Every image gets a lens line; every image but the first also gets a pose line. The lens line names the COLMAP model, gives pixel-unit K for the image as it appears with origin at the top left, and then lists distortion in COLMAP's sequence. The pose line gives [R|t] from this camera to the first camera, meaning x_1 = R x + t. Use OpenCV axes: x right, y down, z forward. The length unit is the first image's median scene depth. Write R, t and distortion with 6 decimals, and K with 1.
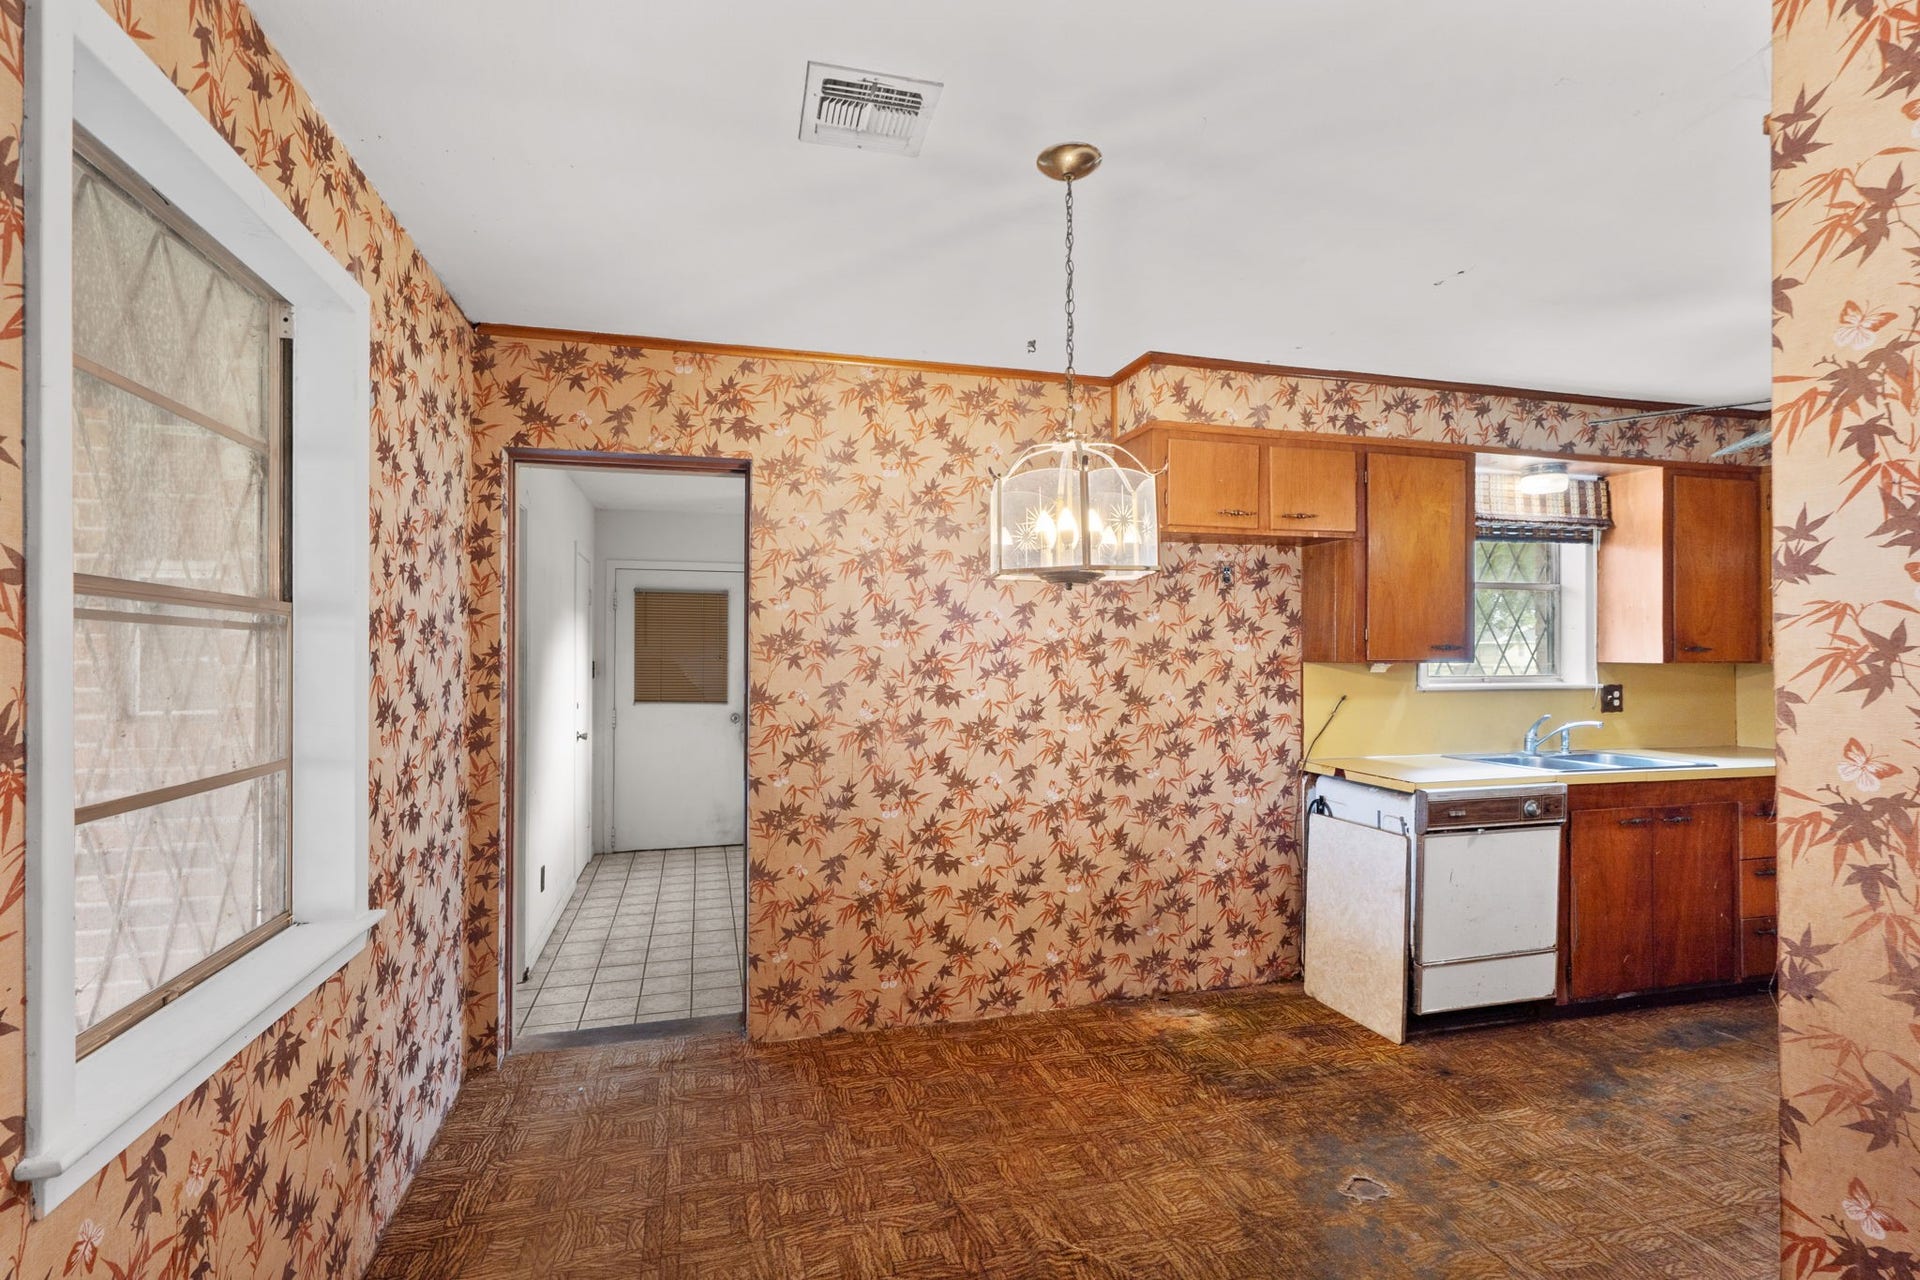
lens RADIAL K [[878.5, 0, 946.2], [0, 878.5, 644.8], [0, 0, 1]] dist [-0.000414, 0.000050]
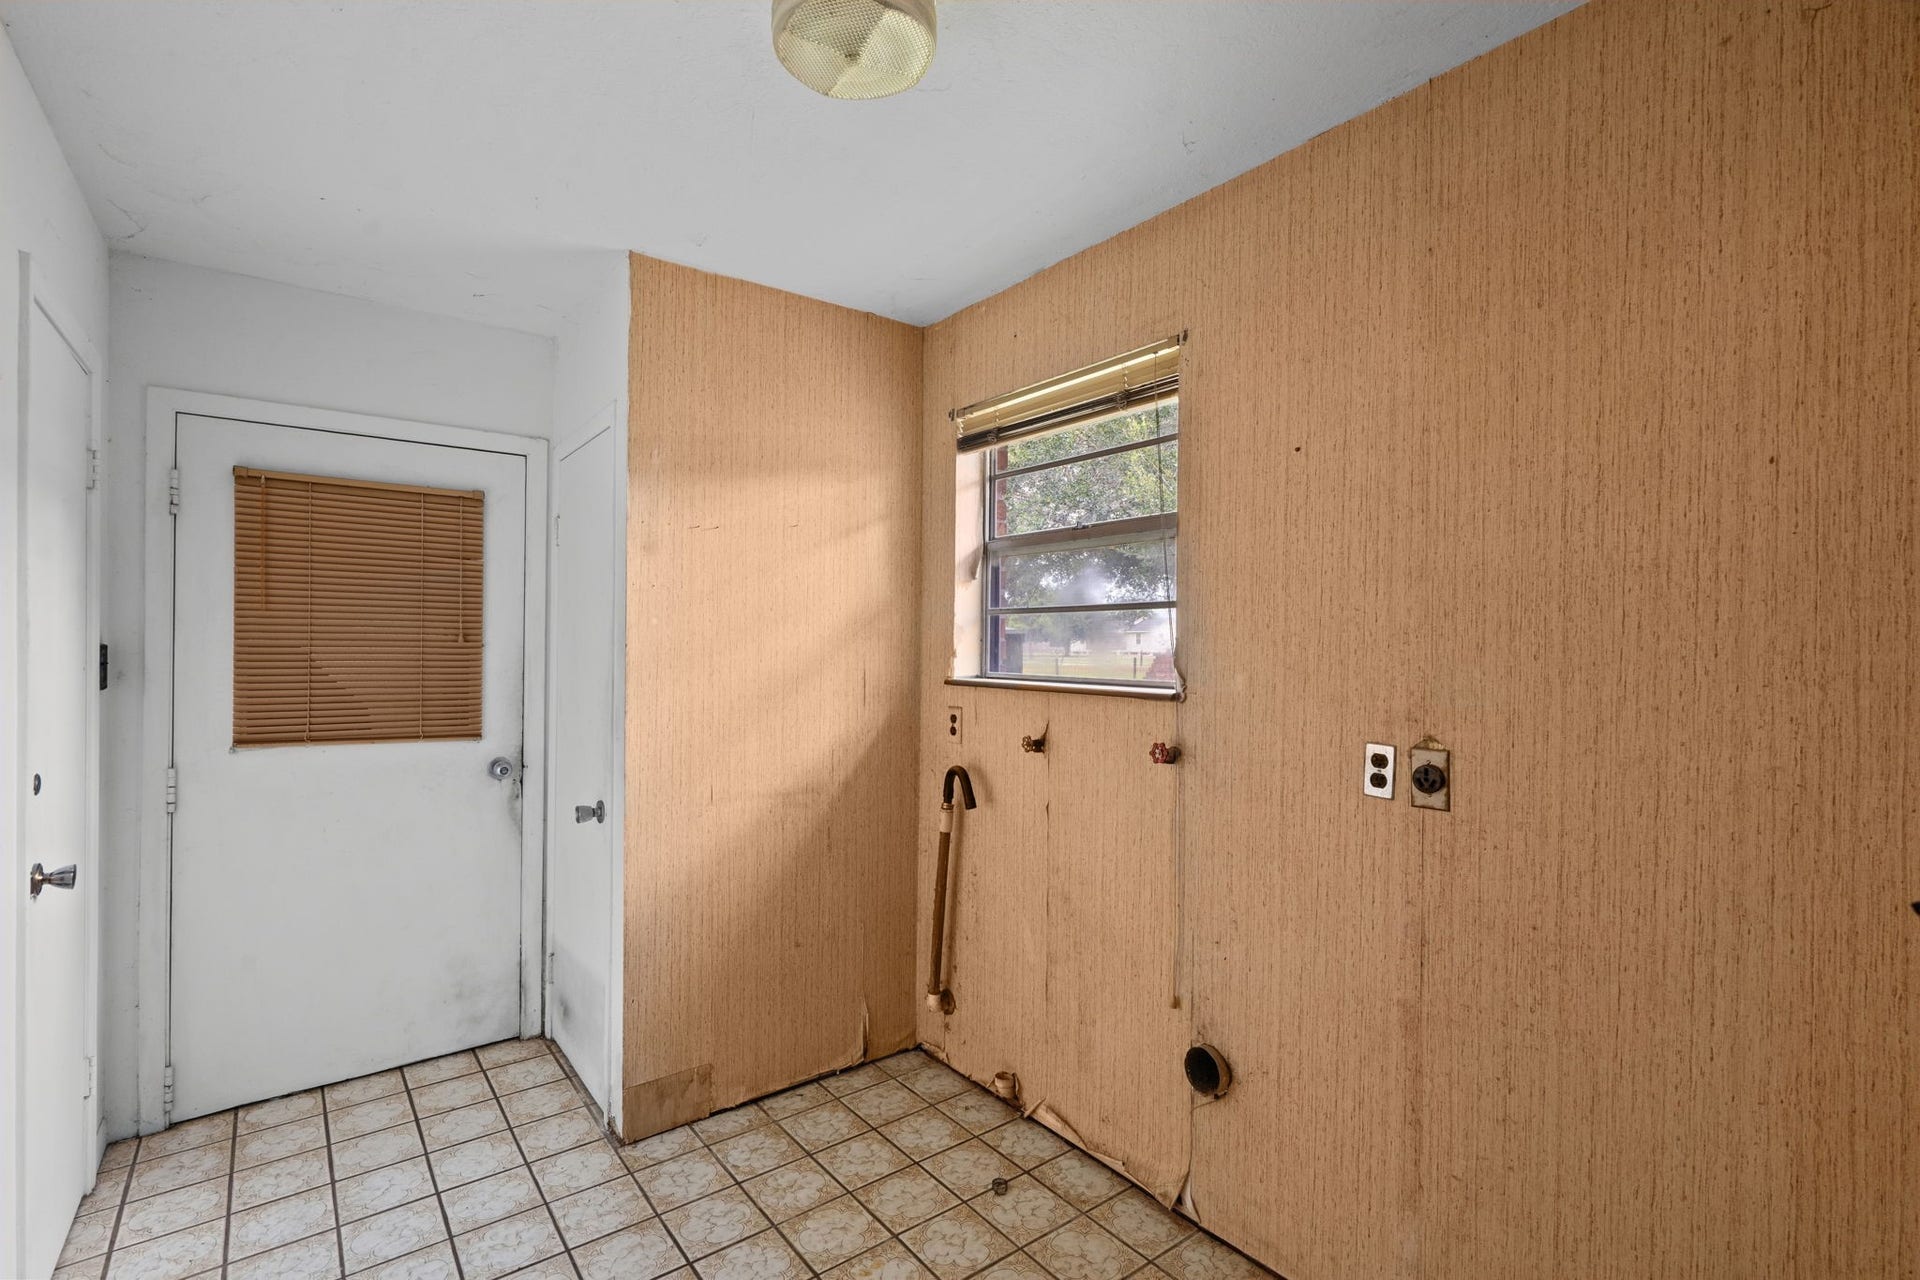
lens RADIAL K [[878.5, 0, 946.2], [0, 878.5, 644.8], [0, 0, 1]] dist [-0.000414, 0.000050]
pose [[0.932775, -0.001812, 0.360455, -0.189969], [-0.002053, 0.999944, 0.010340, 0.012561], [-0.360454, -0.010385, 0.932719, 0.490898]]
